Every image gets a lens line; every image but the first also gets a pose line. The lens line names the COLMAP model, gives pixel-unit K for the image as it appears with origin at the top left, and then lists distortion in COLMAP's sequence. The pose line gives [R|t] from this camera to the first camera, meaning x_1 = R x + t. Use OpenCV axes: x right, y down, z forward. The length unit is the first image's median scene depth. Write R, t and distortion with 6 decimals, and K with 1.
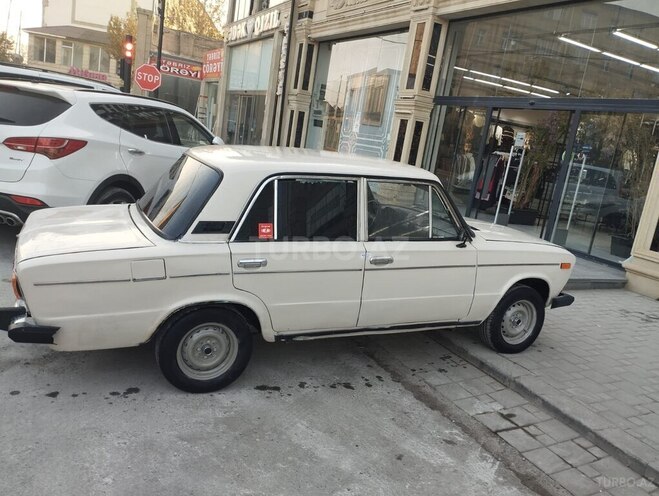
lens RADIAL K [[544.8, 0, 332.4], [0, 544.8, 244.9], [0, 0, 1]] dist [0.105783, -0.134228]
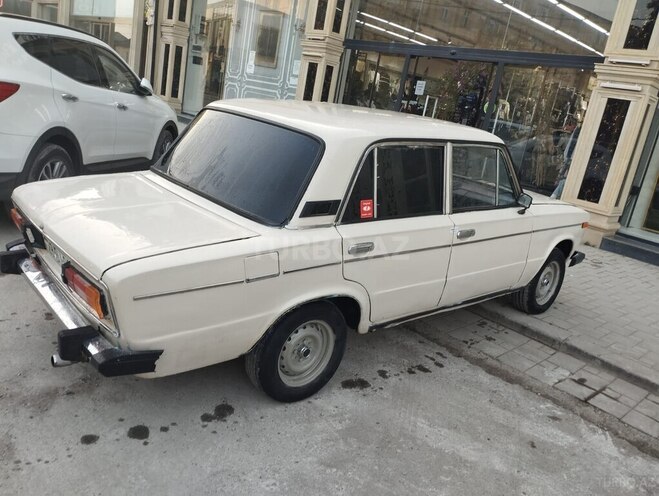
lens RADIAL K [[544.8, 0, 332.3], [0, 544.8, 244.2], [0, 0, 1]] dist [0.105783, -0.134228]
pose [[0.959459, -0.053238, 0.276775, -0.337519], [0.024562, 0.994056, 0.106062, -0.050724], [-0.280776, -0.094964, 0.955064, 0.161651]]
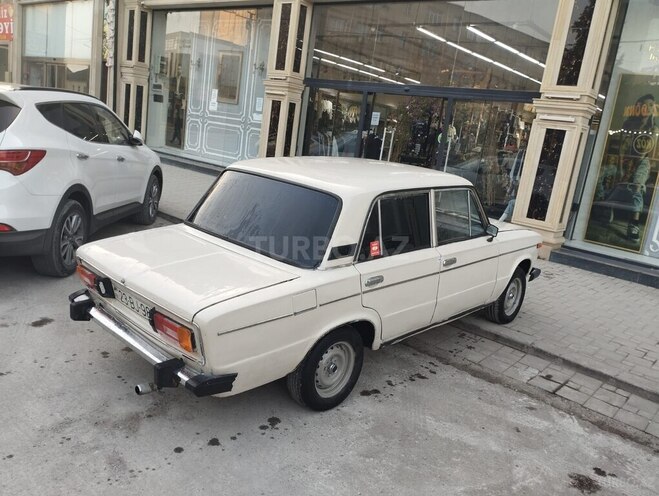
lens RADIAL K [[544.8, 0, 326.8], [0, 544.8, 244.6], [0, 0, 1]] dist [0.105783, -0.134228]
pose [[0.930663, -0.097322, 0.352696, -0.476398], [0.075427, 0.994302, 0.075333, -0.098374], [-0.358018, -0.043507, 0.932701, 0.038913]]
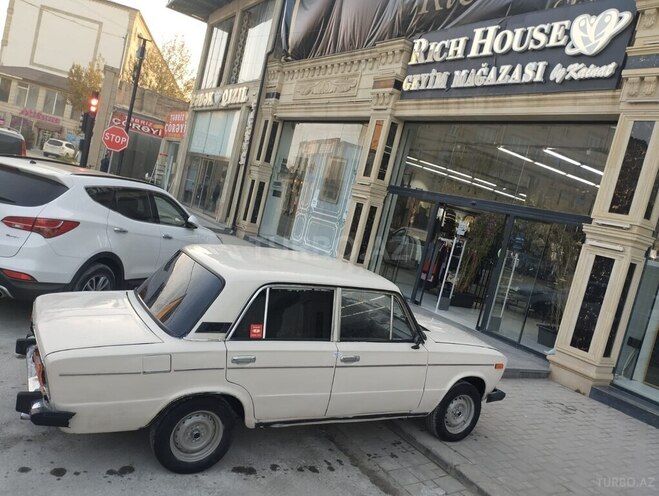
lens RADIAL K [[544.8, 0, 332.8], [0, 544.8, 244.5], [0, 0, 1]] dist [0.105783, -0.134228]
pose [[0.992251, 0.073308, 0.100319, -0.074243], [-0.062389, 0.992197, -0.107951, -0.076893], [-0.107449, 0.100856, 0.989082, -0.167049]]
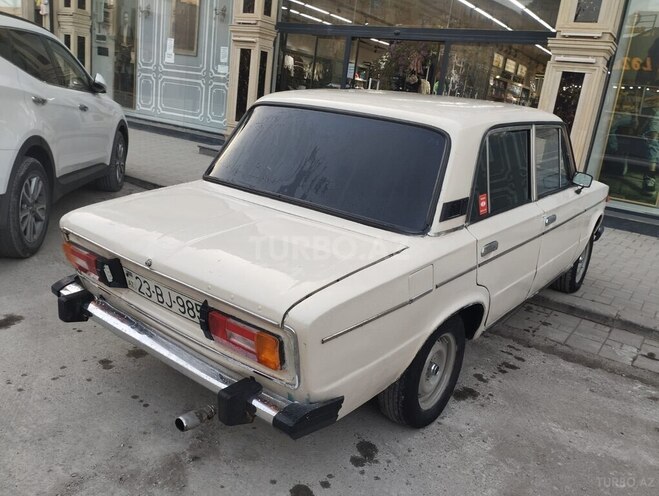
lens RADIAL K [[544.8, 0, 325.0], [0, 544.8, 245.7], [0, 0, 1]] dist [0.105783, -0.134228]
pose [[0.890814, -0.153291, 0.427730, -0.542242], [0.100498, 0.984529, 0.143536, -0.083404], [-0.443115, -0.084878, 0.892438, 0.329039]]
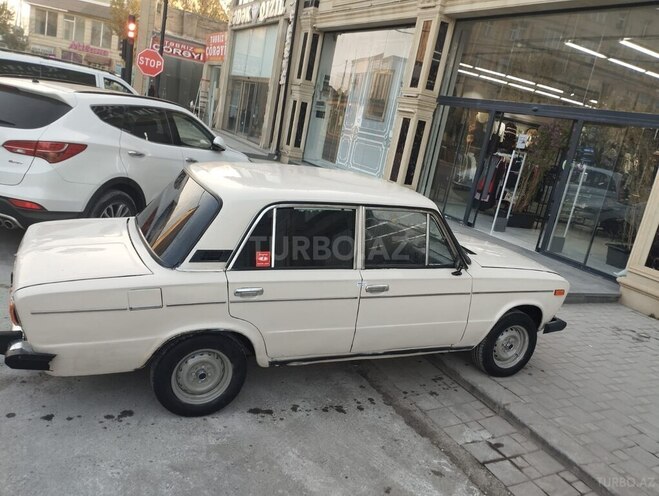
lens RADIAL K [[544.8, 0, 334.3], [0, 544.8, 245.3], [0, 0, 1]] dist [0.105783, -0.134228]
pose [[0.999412, 0.033631, 0.006732, 0.000919], [-0.033827, 0.998926, 0.031658, -0.071426], [-0.005660, -0.031867, 0.999476, -0.004489]]
